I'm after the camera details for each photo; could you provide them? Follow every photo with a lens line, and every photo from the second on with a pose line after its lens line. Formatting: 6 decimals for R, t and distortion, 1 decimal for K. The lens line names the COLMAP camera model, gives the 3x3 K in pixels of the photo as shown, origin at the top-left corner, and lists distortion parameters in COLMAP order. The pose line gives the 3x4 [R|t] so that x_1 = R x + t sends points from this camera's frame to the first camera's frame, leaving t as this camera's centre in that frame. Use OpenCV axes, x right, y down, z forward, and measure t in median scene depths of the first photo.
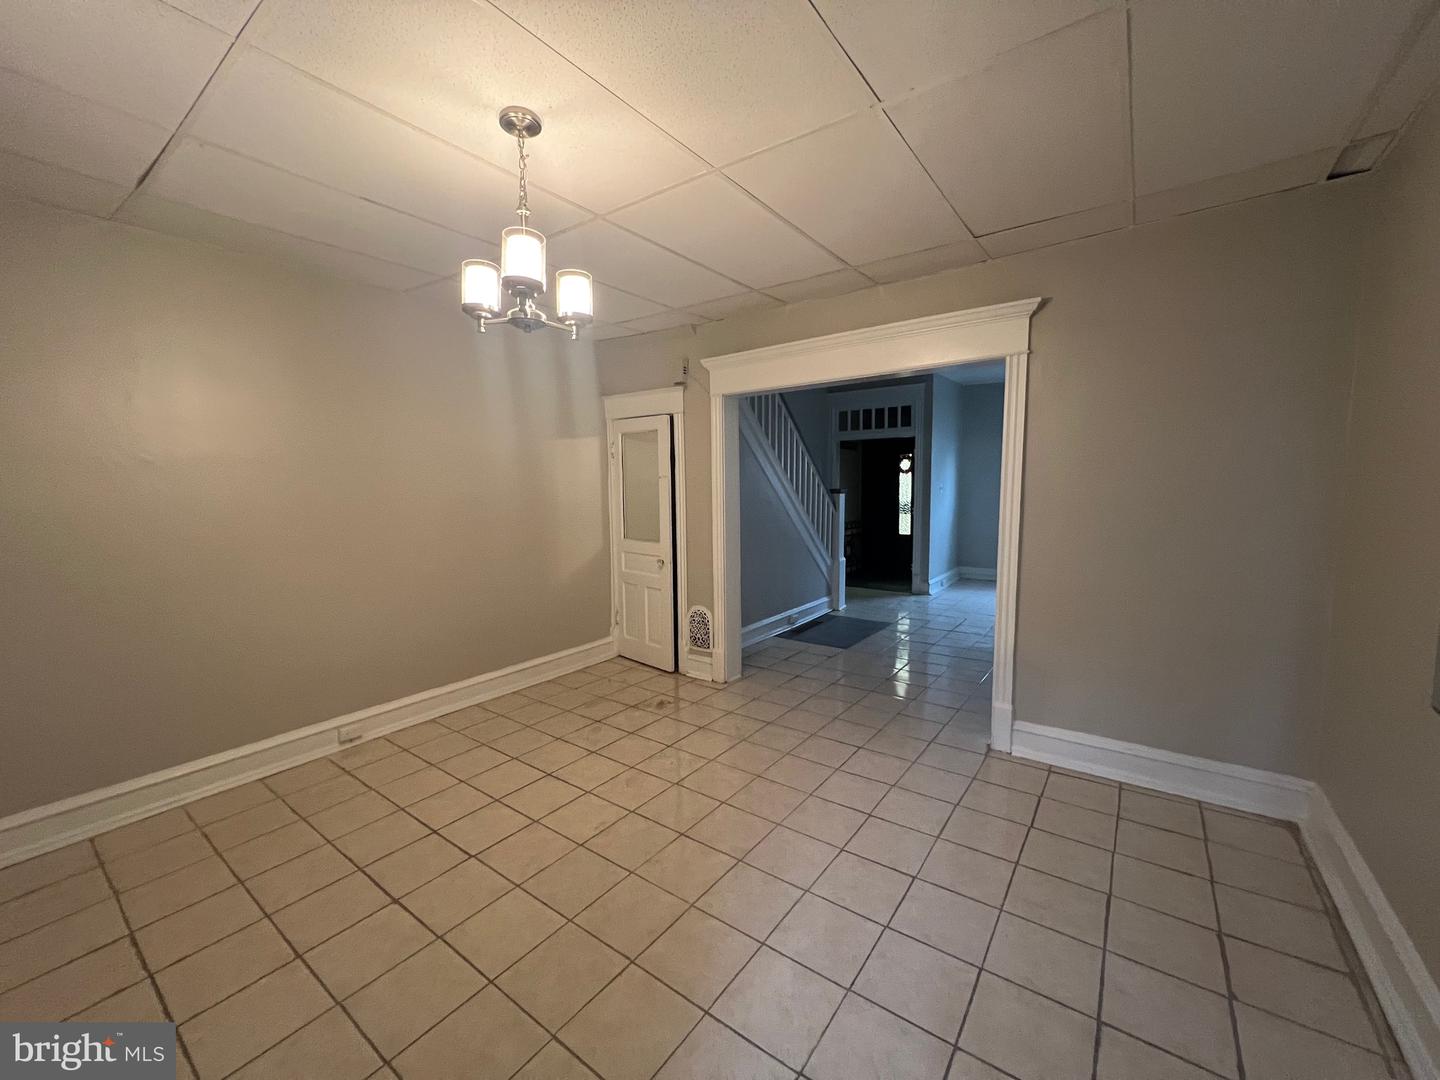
lens RADIAL K [[577.3, 0, 717.8], [0, 577.3, 539.7], [0, 0, 1]] dist [-0.002285, 0.001105]
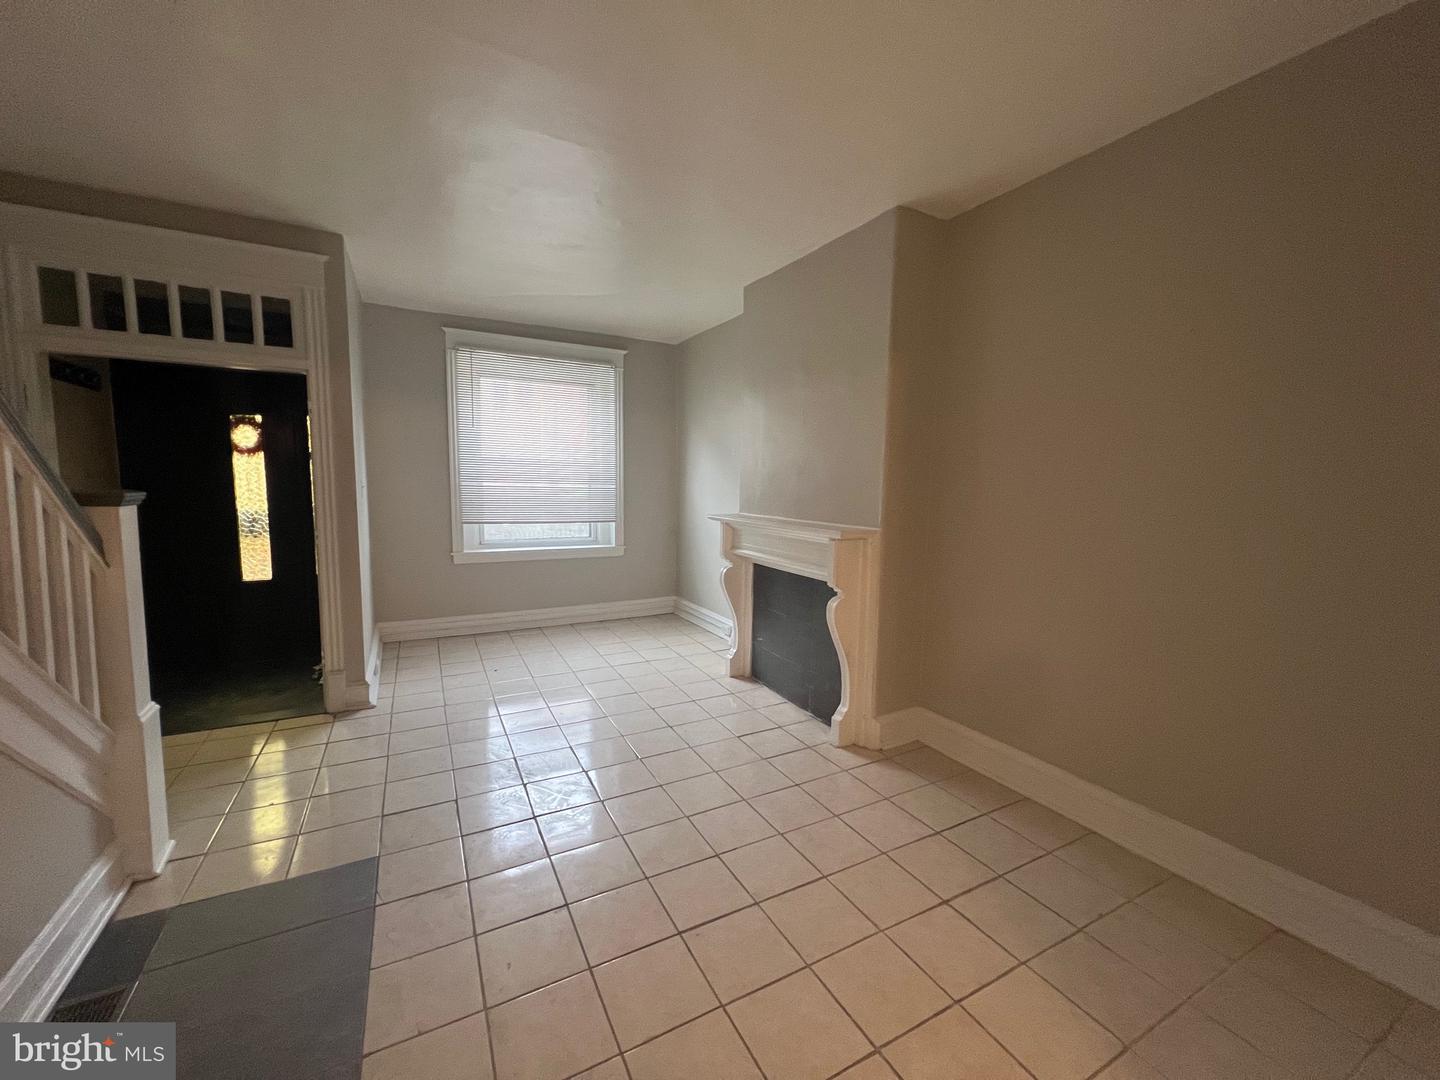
lens RADIAL K [[577.3, 0, 710.8], [0, 577.3, 537.8], [0, 0, 1]] dist [-0.002285, 0.001105]
pose [[0.434723, -0.073381, 0.897570, 0.064024], [0.067059, 0.996545, 0.048994, -0.049818], [-0.898064, 0.038891, 0.438142, 0.512357]]
